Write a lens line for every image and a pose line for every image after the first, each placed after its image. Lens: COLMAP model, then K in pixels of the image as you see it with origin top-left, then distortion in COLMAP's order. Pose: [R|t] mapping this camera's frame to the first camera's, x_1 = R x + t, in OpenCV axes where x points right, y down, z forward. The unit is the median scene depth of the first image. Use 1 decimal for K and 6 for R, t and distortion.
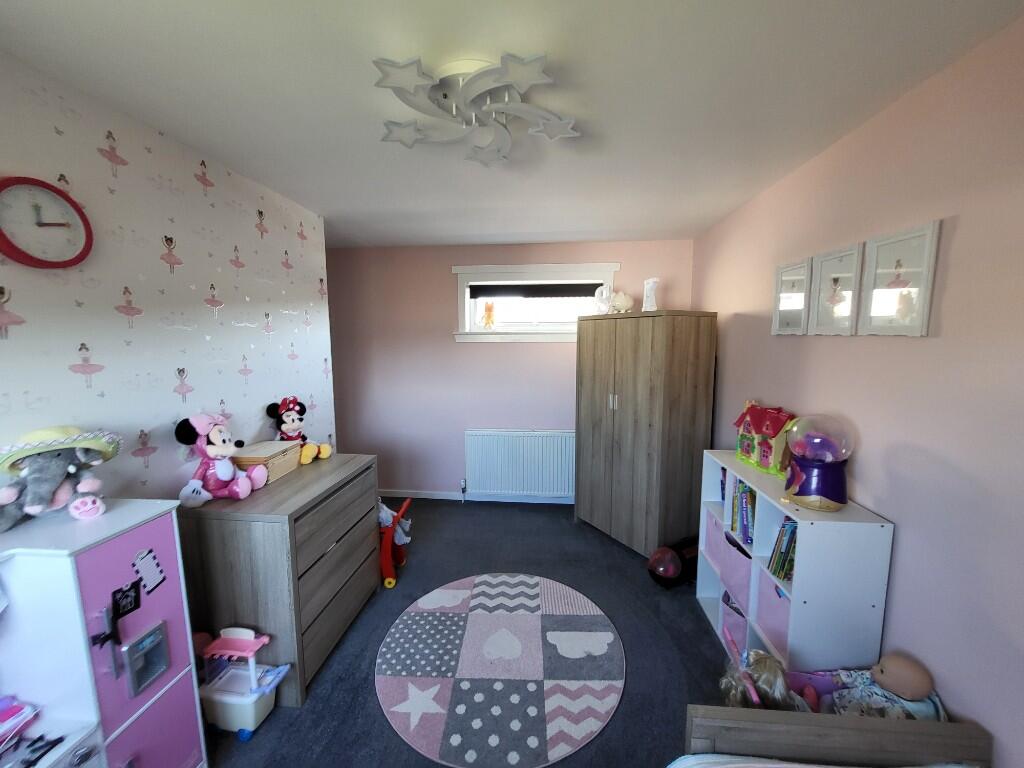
lens RADIAL K [[417.8, 0, 512.0], [0, 417.8, 384.0], [0, 0, 1]] dist [-0.000864, -0.000159]
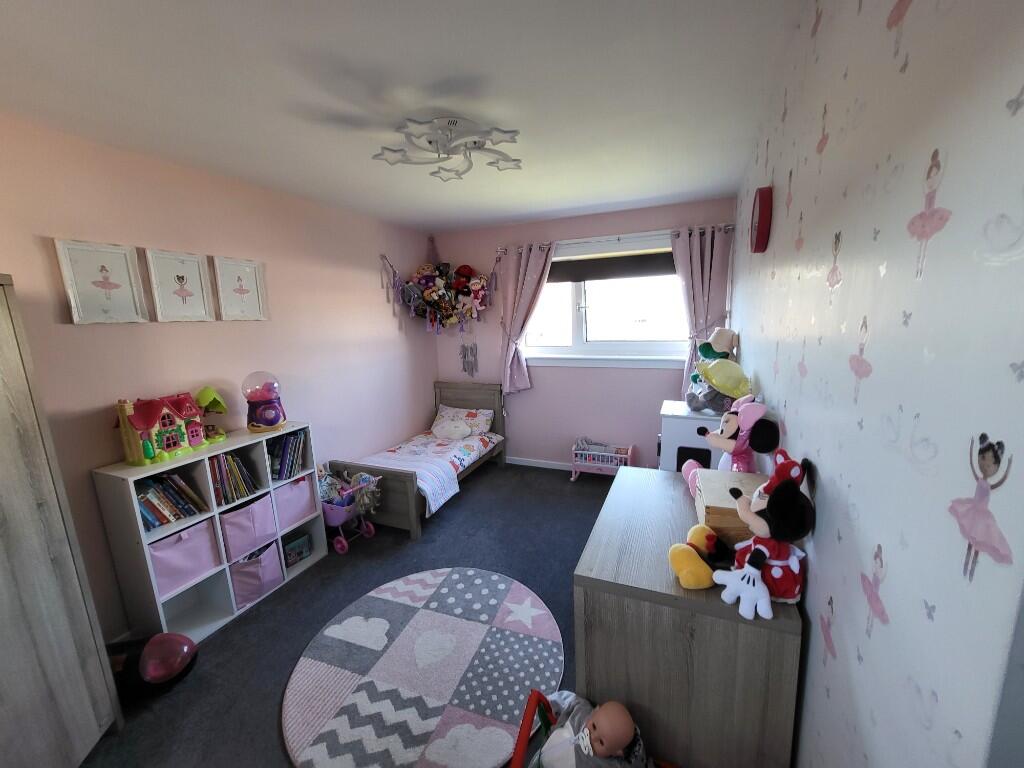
lens RADIAL K [[399.2, 0, 513.9], [0, 399.2, 394.1], [0, 0, 1]] dist [-0.000335, 0.000104]
pose [[-0.953795, -0.024217, 0.299482, -0.494816], [0.069779, 0.951640, 0.299186, -0.190864], [-0.292244, 0.306259, -0.905979, 1.739888]]
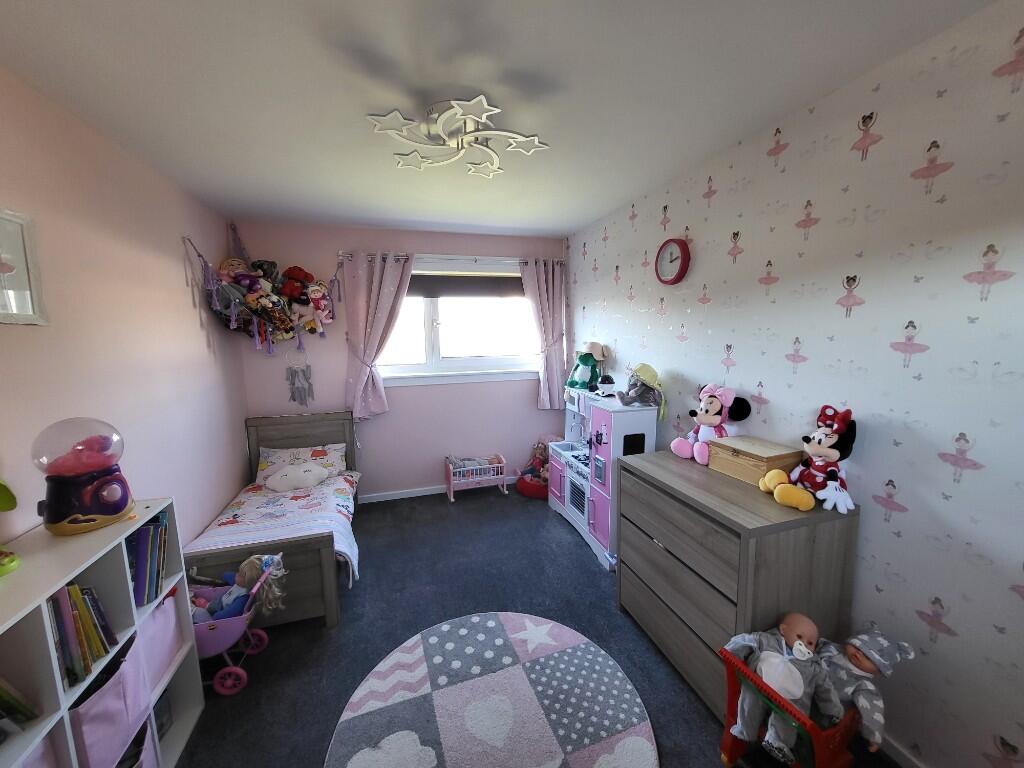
lens RADIAL K [[403.1, 0, 515.2], [0, 403.1, 386.5], [0, 0, 1]] dist [0.000124, -0.000183]
pose [[-0.923728, 0.071296, -0.376356, 0.190683], [-0.023560, 0.970091, 0.241595, -0.171156], [0.382325, 0.232035, -0.894420, 1.691214]]
